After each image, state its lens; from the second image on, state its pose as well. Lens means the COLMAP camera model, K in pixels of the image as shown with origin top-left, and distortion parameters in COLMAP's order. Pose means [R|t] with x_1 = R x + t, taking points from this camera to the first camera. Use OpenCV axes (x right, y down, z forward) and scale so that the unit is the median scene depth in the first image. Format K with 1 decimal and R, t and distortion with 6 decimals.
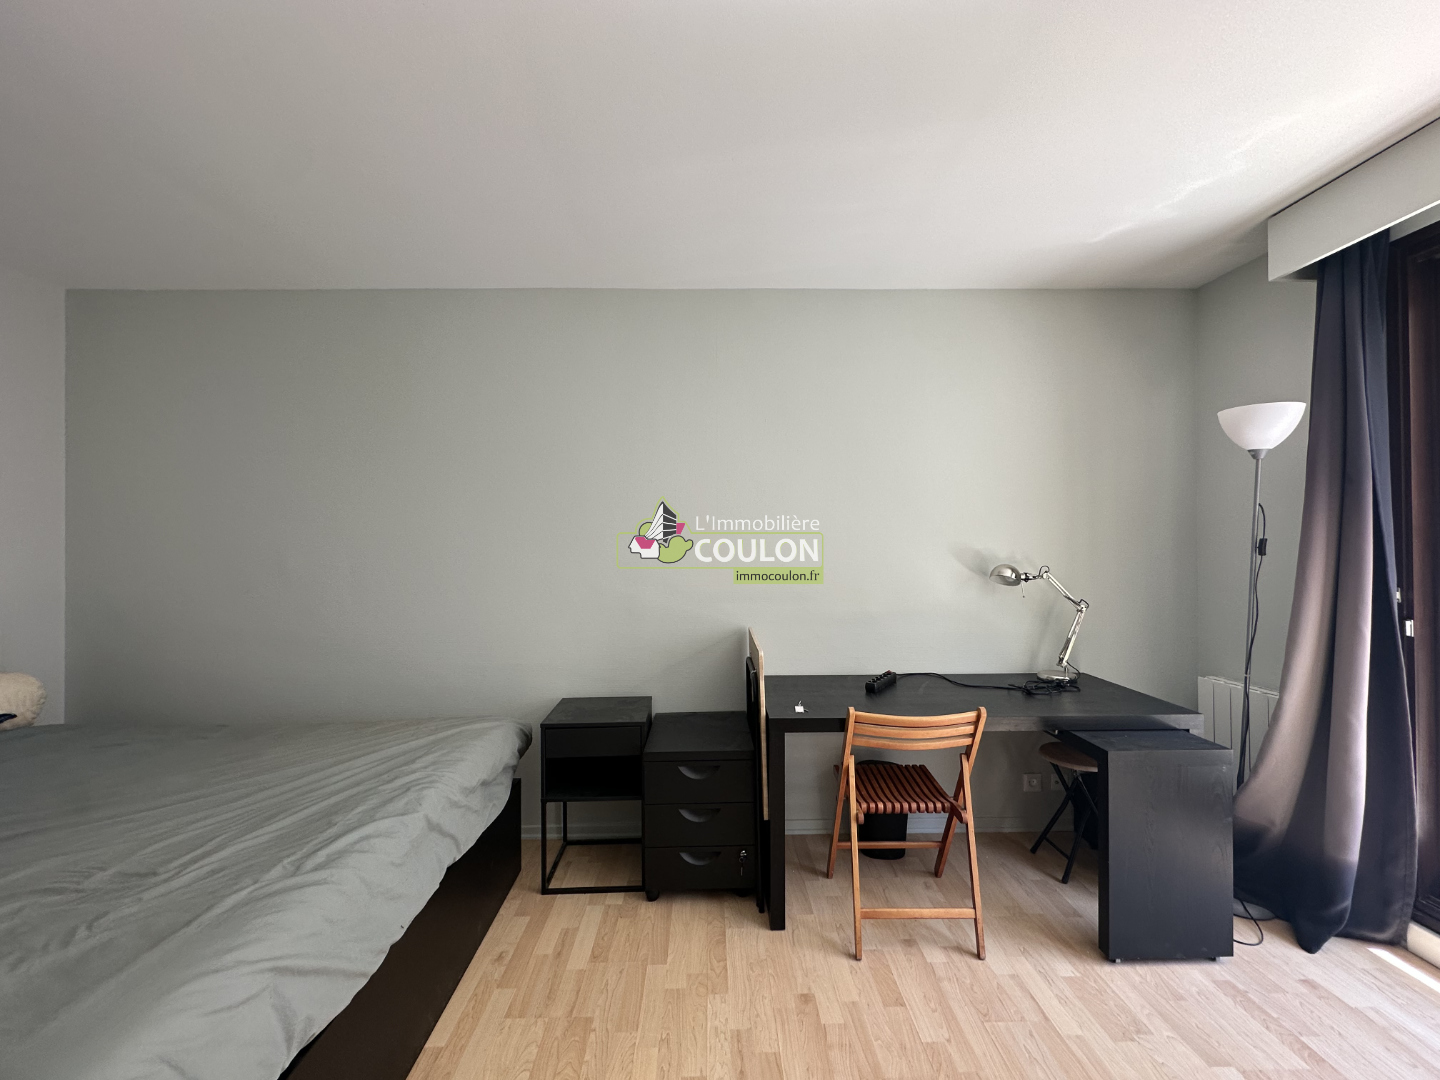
lens RADIAL K [[575.8, 0, 718.2], [0, 575.8, 540.2], [0, 0, 1]] dist [-0.003121, 0.000768]
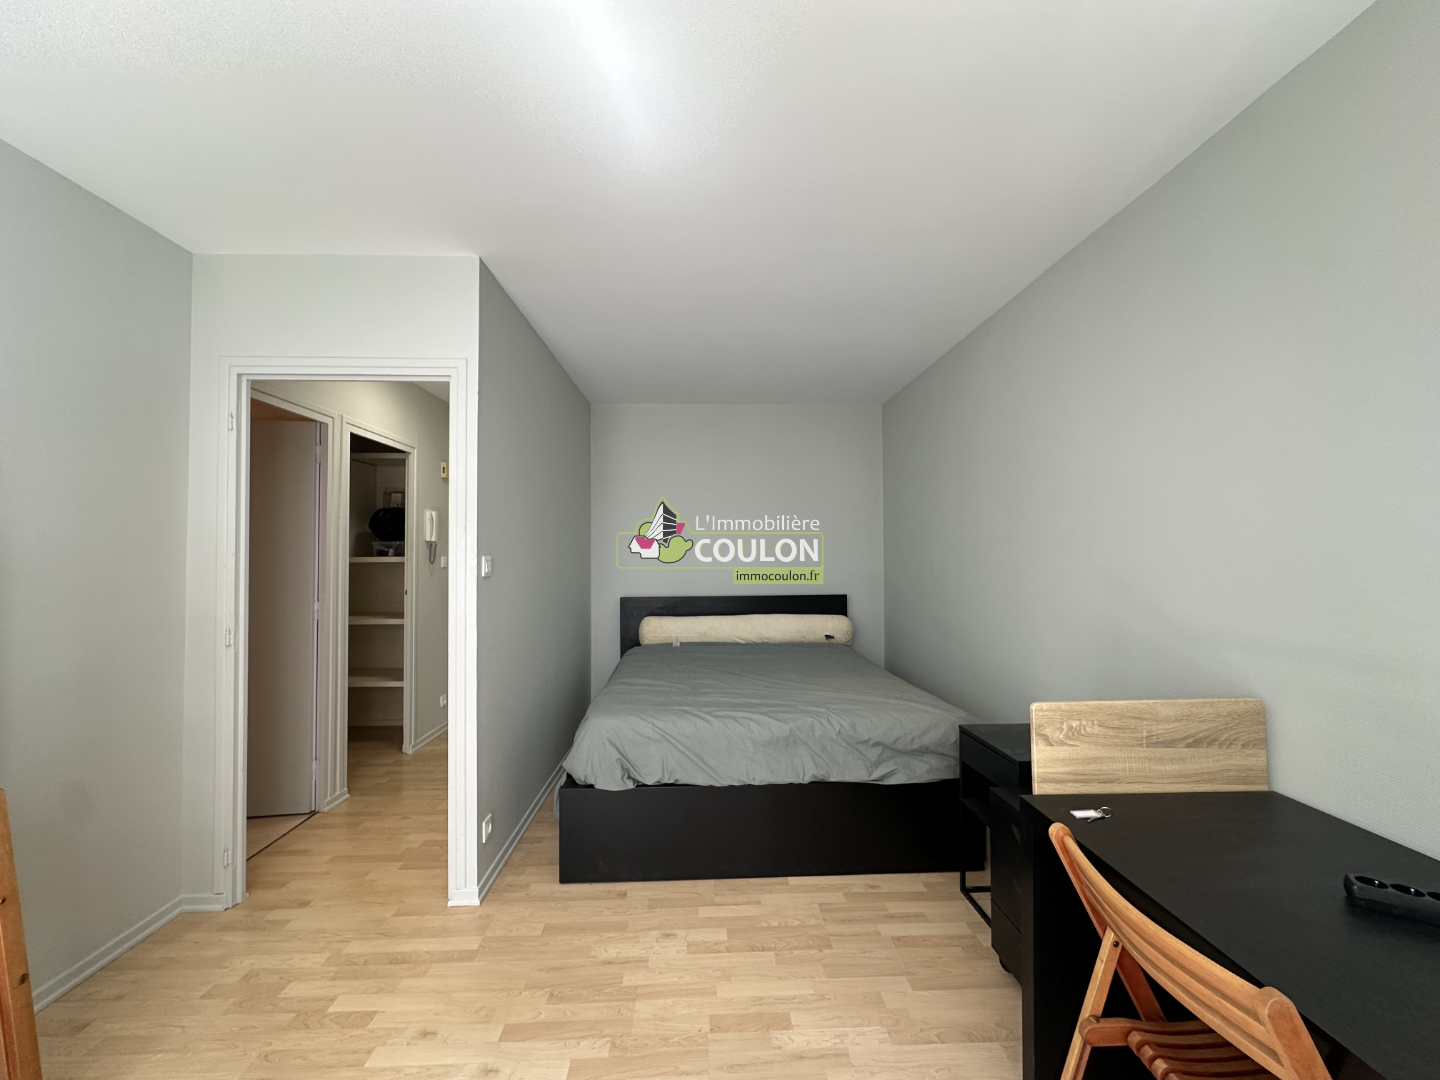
lens RADIAL K [[575.8, 0, 718.2], [0, 575.8, 540.2], [0, 0, 1]] dist [-0.003121, 0.000768]
pose [[0.011166, -0.017043, -0.999792, 0.991568], [0.012162, 0.999783, -0.016907, -0.001313], [0.999864, -0.011970, 0.011371, 0.761103]]
